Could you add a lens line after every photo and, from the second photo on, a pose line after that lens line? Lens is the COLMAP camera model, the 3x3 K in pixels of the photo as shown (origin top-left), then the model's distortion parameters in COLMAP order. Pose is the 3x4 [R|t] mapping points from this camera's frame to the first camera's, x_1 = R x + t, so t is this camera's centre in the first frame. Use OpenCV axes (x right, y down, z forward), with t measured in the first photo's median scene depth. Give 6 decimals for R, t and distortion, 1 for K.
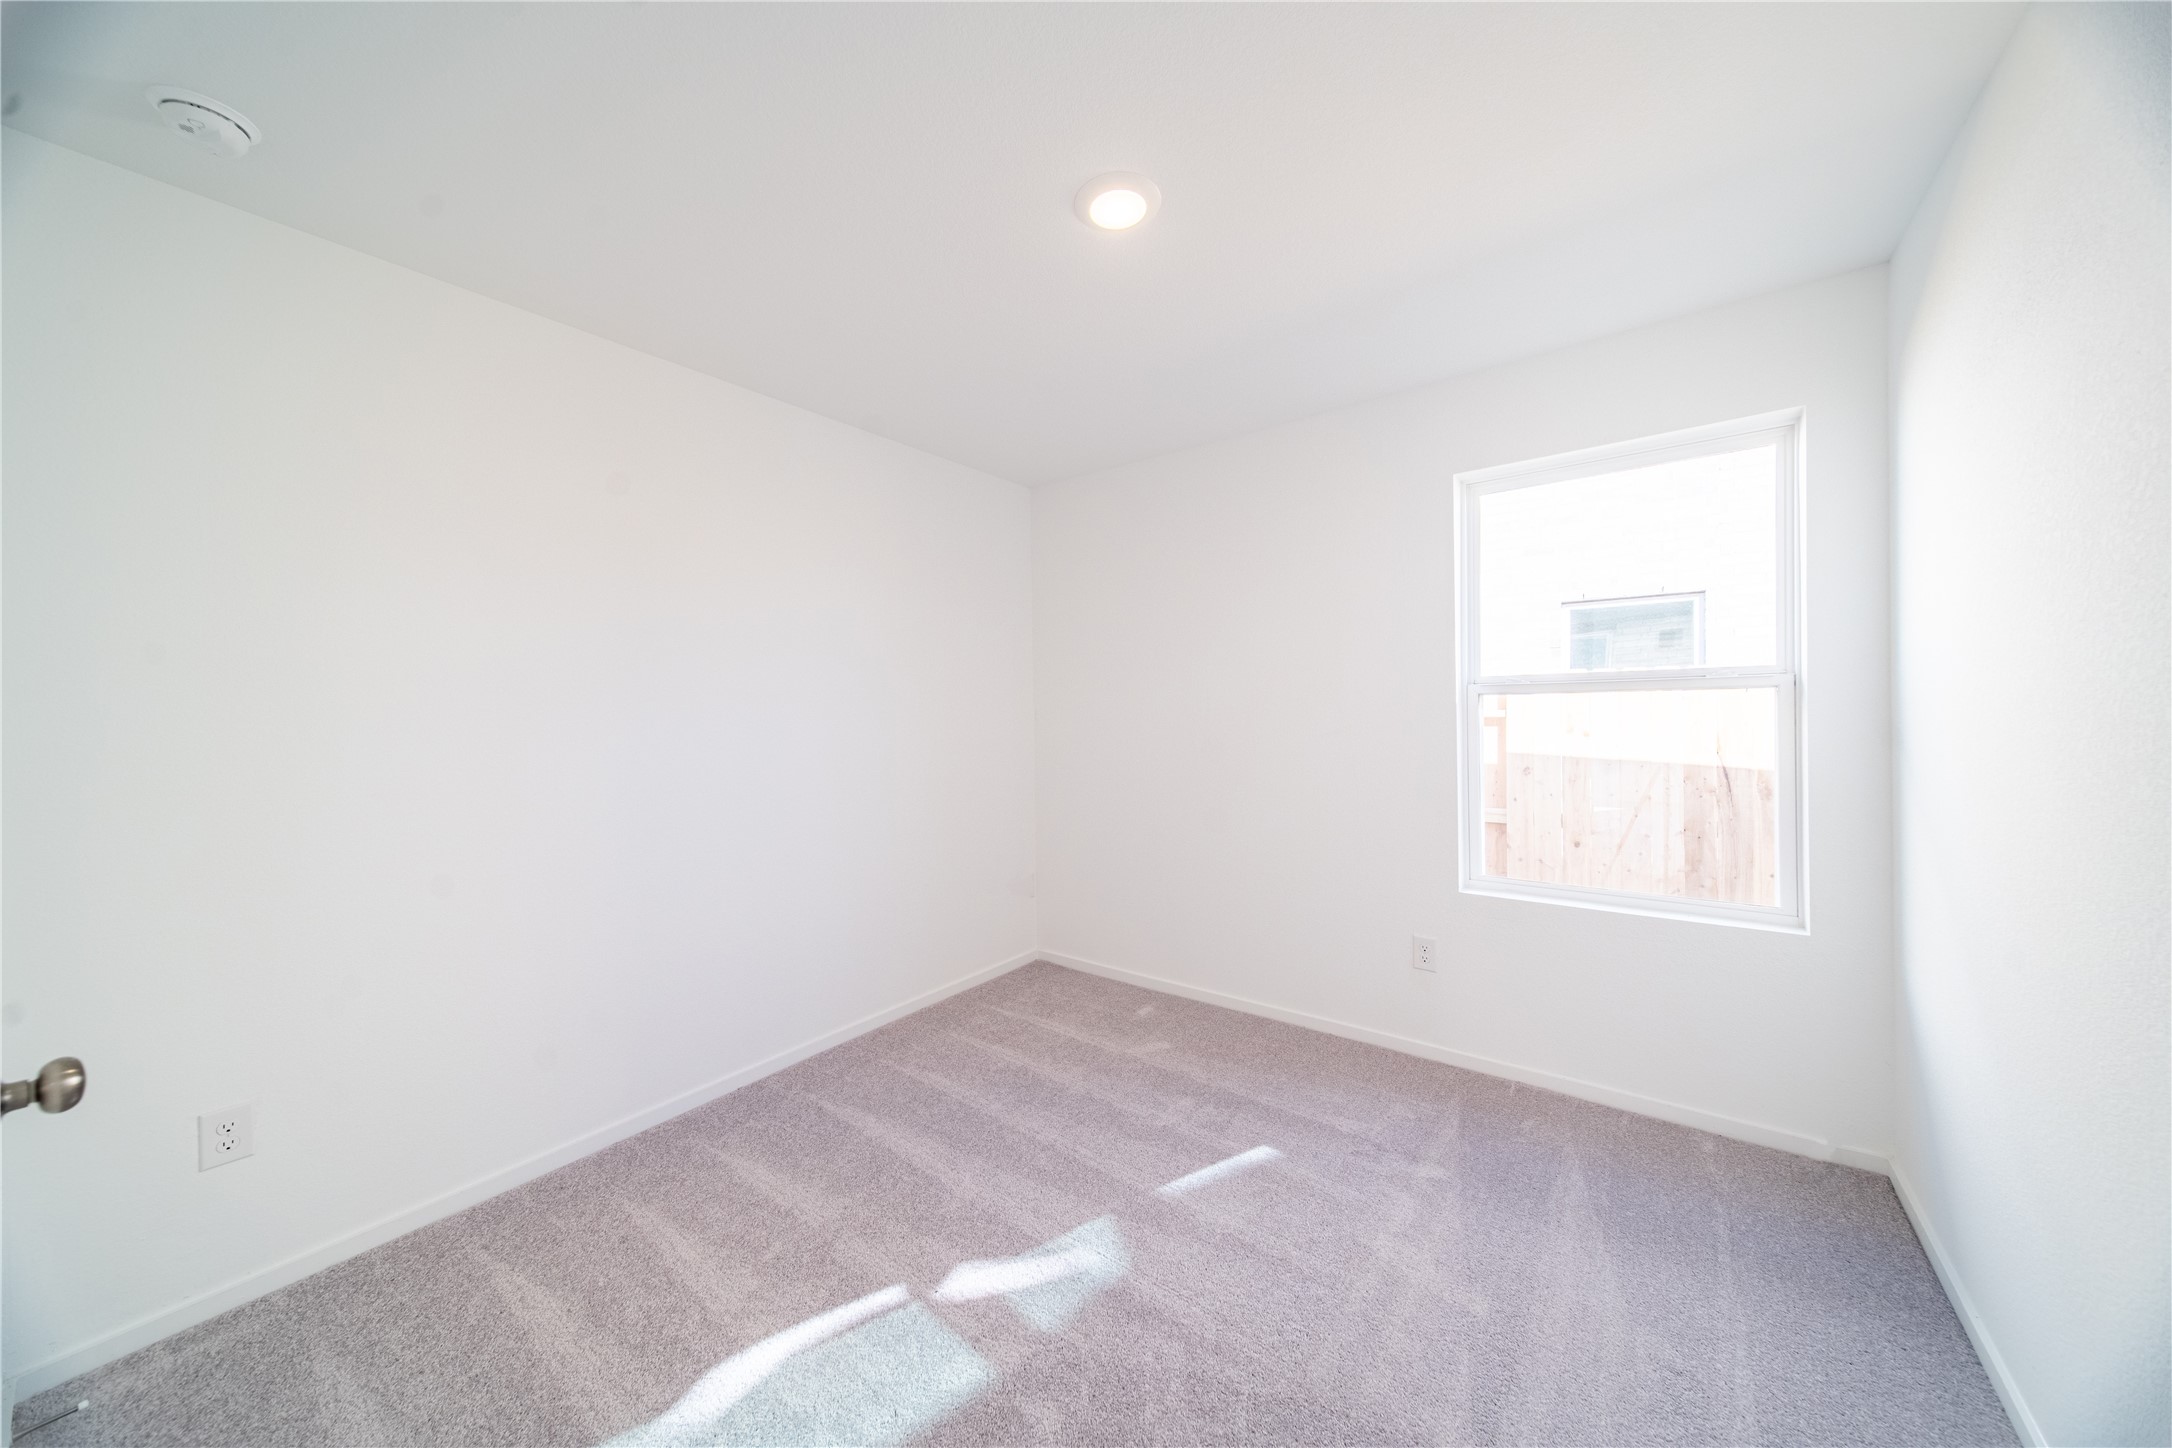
lens RADIAL K [[743.1, 0, 1069.3], [0, 743.1, 716.4], [0, 0, 1]] dist [0.019471, -0.002133]
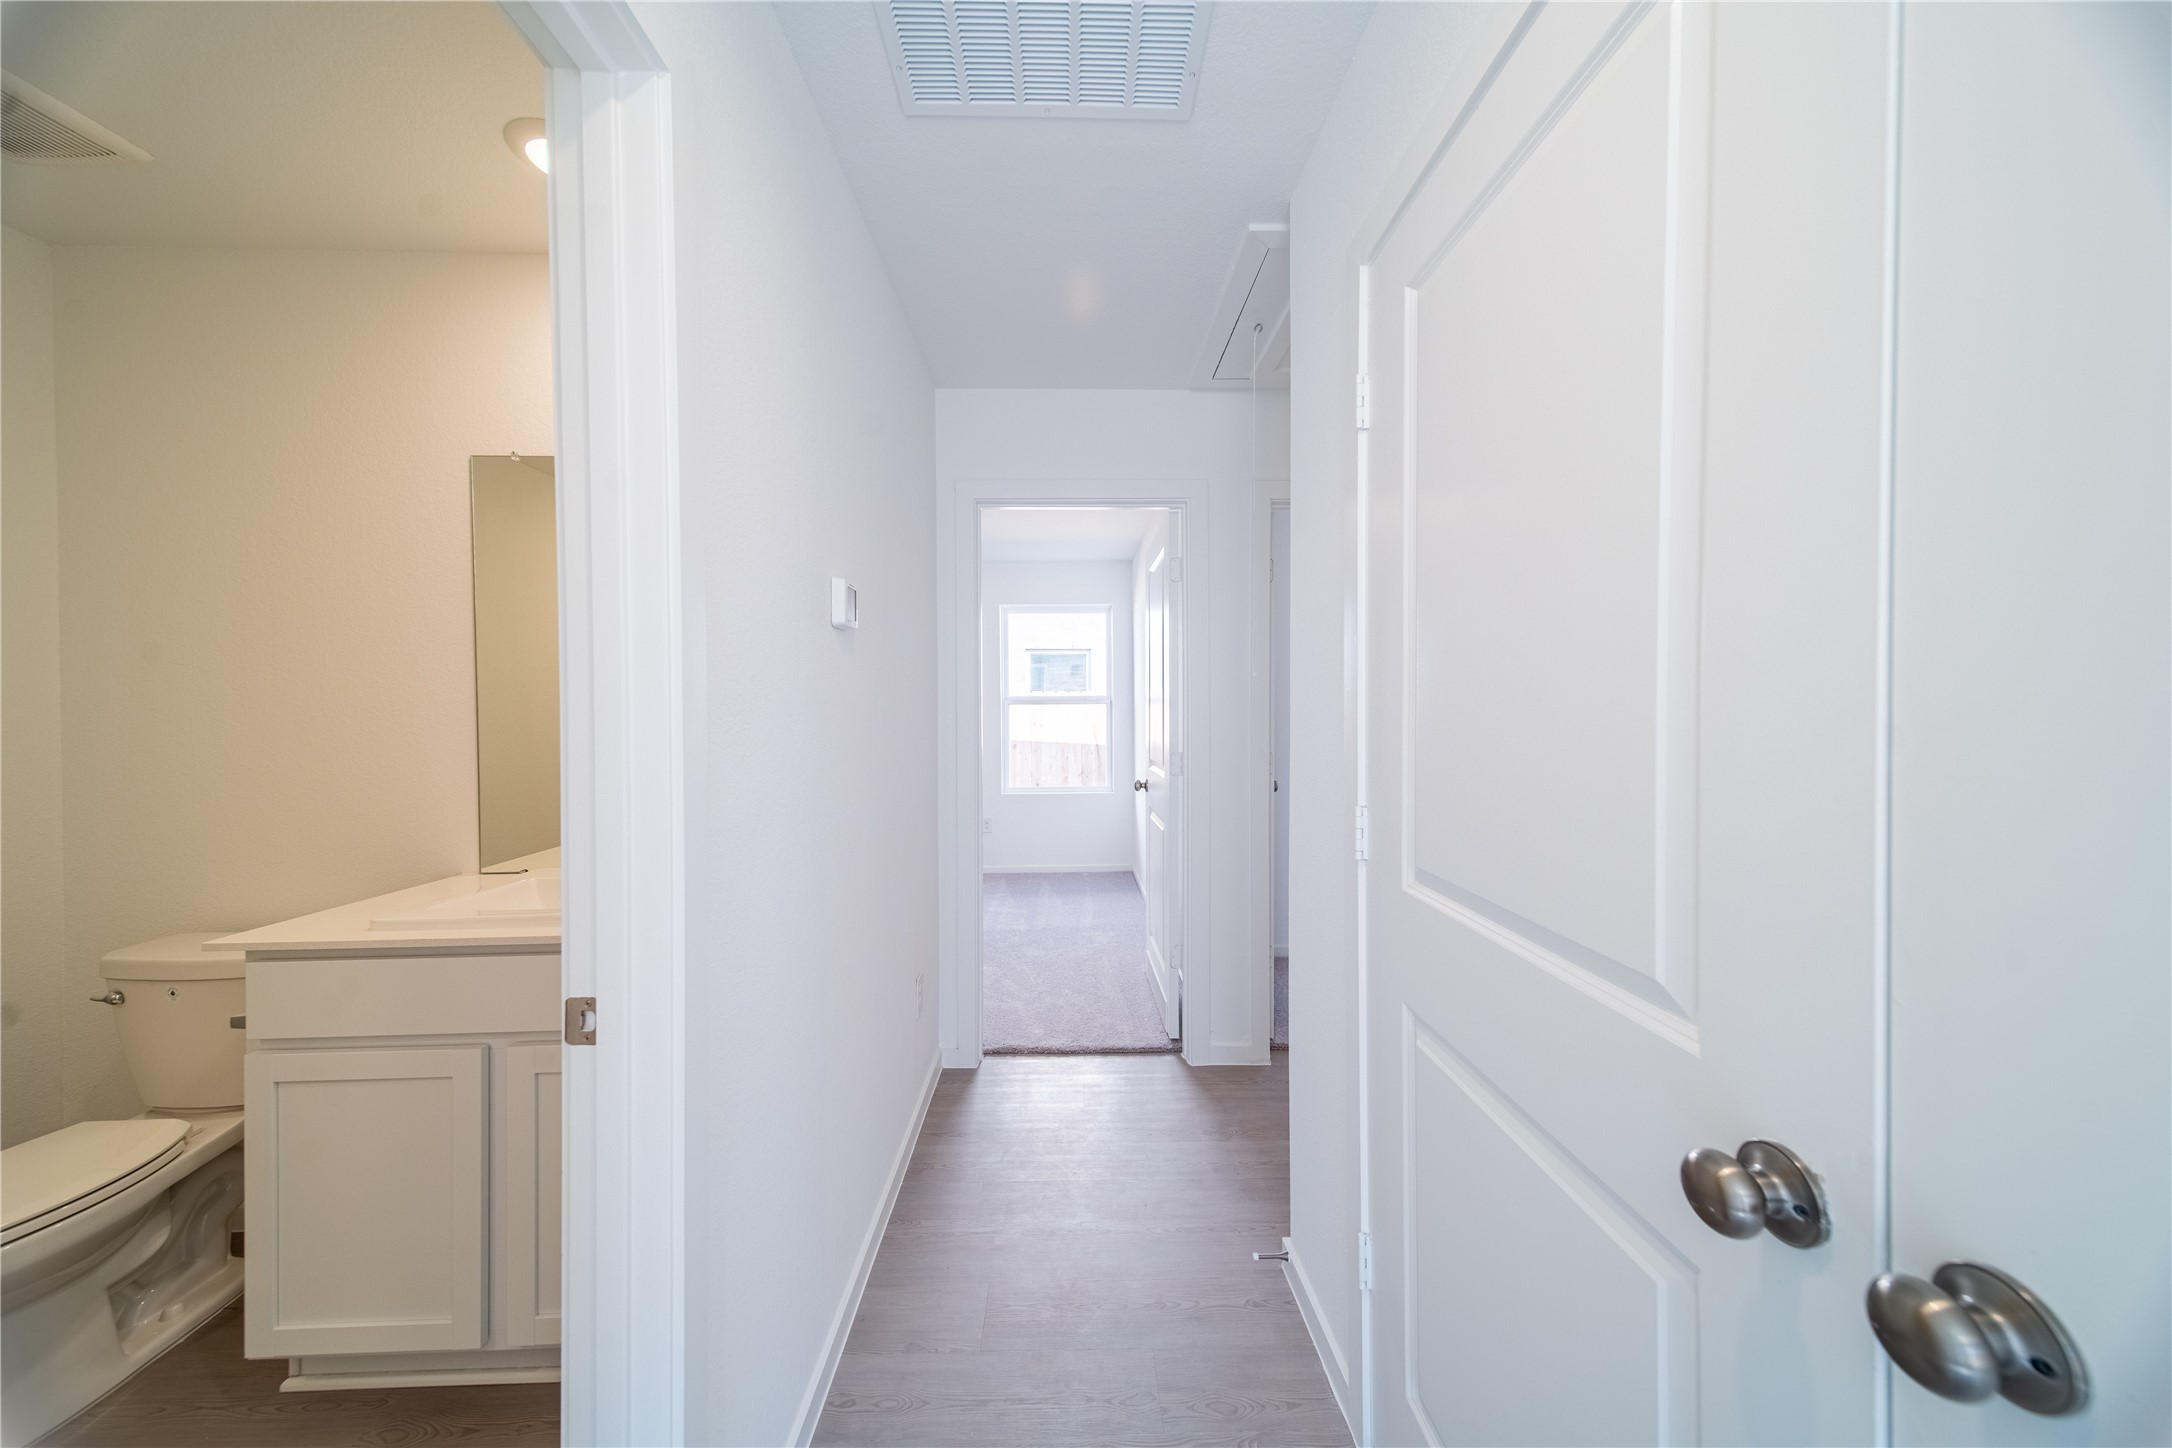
lens RADIAL K [[743.1, 0, 1082.7], [0, 743.1, 717.9], [0, 0, 1]] dist [0.019471, -0.002133]
pose [[0.775926, 0.003489, 0.630814, -0.531970], [-0.001076, 0.999991, -0.004207, 0.014829], [-0.630823, 0.002586, 0.775923, -0.668601]]
